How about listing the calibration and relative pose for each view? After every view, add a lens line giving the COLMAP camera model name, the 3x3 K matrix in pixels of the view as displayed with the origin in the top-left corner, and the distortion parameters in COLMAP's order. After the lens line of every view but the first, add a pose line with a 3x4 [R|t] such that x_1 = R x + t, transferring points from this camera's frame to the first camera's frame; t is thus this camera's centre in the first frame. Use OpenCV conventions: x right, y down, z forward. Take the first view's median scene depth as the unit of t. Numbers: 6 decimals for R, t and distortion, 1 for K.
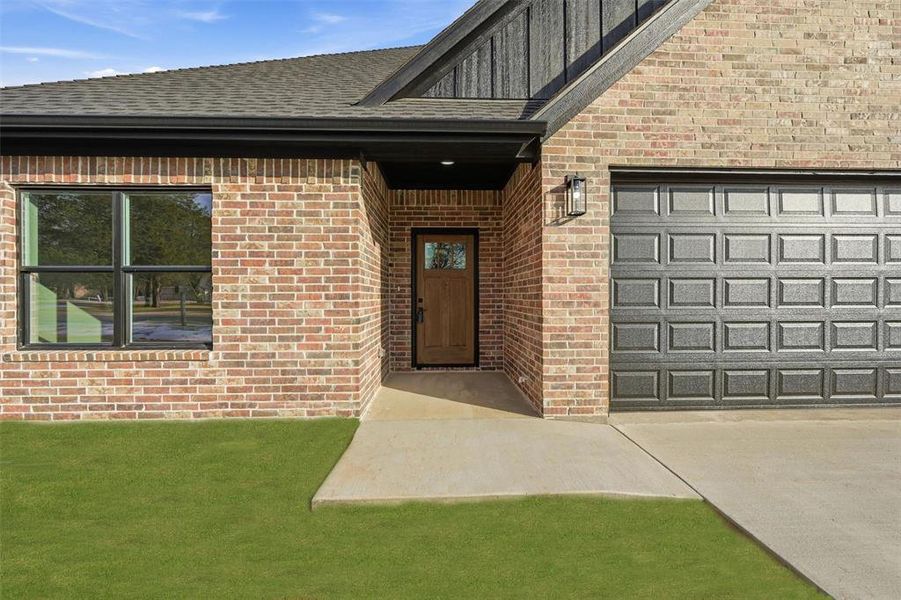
lens RADIAL K [[355.7, 0, 451.7], [0, 355.7, 302.0], [0, 0, 1]] dist [-0.000714, -0.000081]
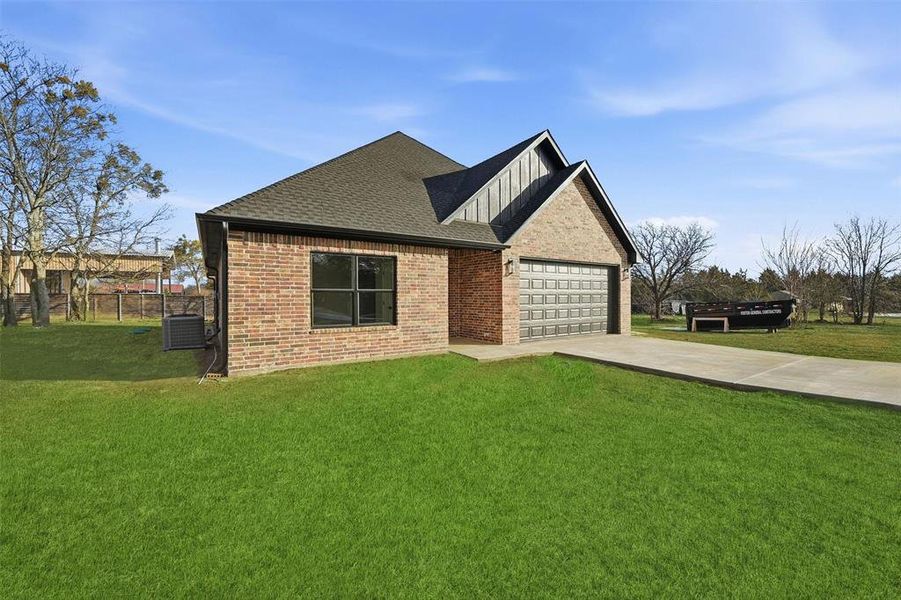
lens RADIAL K [[355.7, 0, 451.7], [0, 355.7, 302.0], [0, 0, 1]] dist [-0.000714, -0.000081]
pose [[0.850016, -0.008103, 0.526695, -1.569085], [0.004743, 0.999959, 0.007729, -0.035925], [-0.526736, -0.004071, 0.850019, -1.183053]]
